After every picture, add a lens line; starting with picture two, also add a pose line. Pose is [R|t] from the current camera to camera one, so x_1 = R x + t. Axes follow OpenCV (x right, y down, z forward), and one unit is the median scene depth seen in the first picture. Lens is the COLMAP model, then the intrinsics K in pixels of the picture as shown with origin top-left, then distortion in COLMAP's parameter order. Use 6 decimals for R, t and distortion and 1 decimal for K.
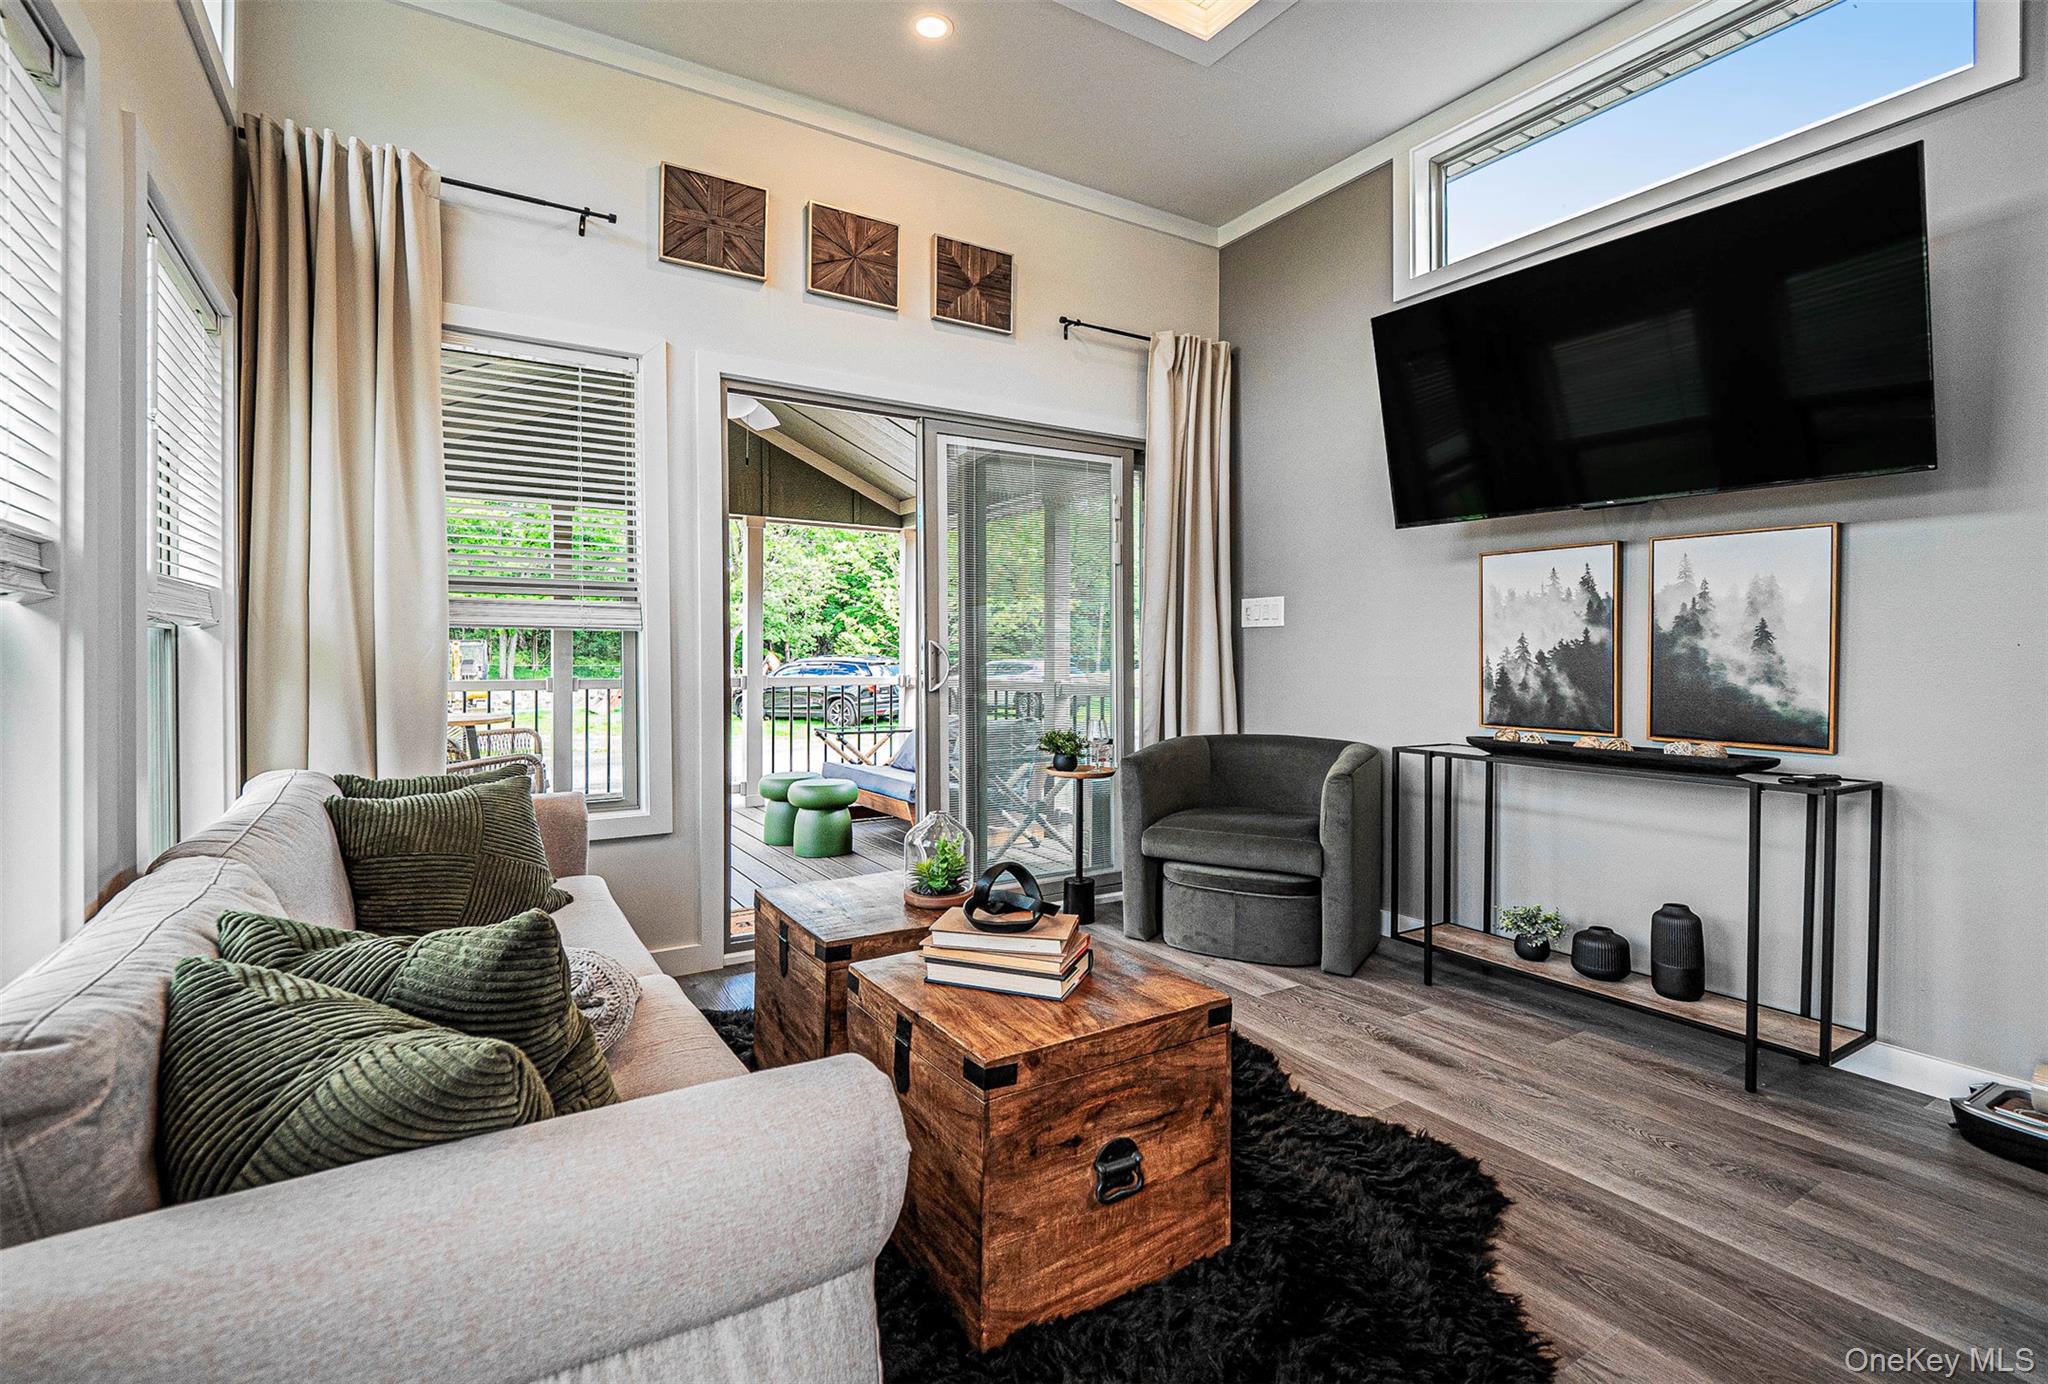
lens RADIAL K [[935.7, 0, 1022.4], [0, 935.7, 666.7], [0, 0, 1]] dist [-0.002570, -0.000415]
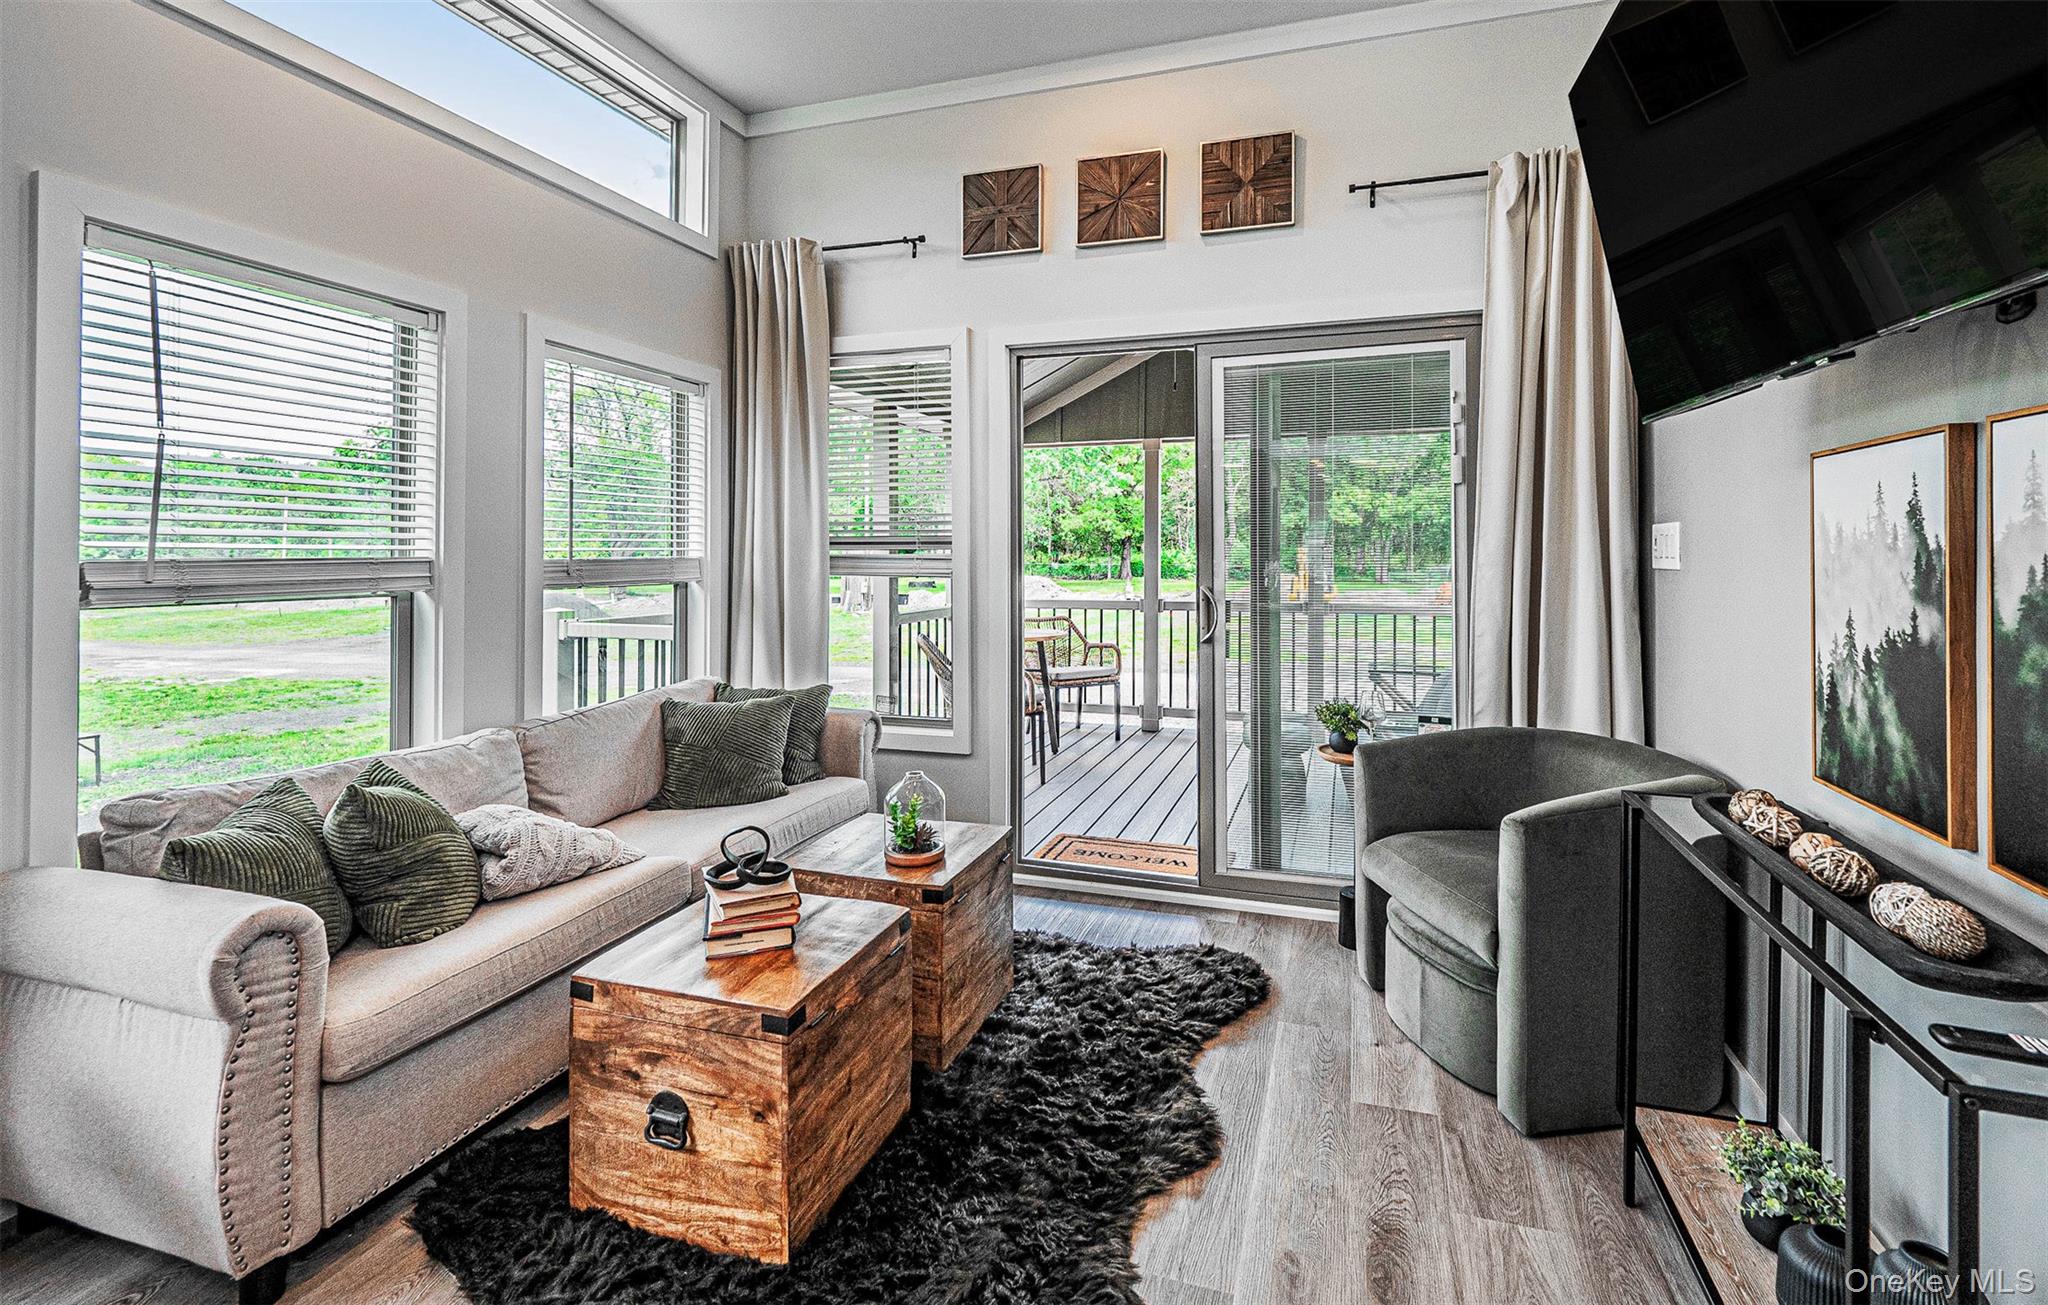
lens RADIAL K [[992.0, 0, 1020.7], [0, 992.0, 558.1], [0, 0, 1]] dist [0.000430, -0.000199]
pose [[0.628975, -0.006301, -0.777400, 0.618918], [0.002173, 0.999977, -0.006348, -0.056625], [0.777422, 0.002303, 0.628975, 0.284266]]
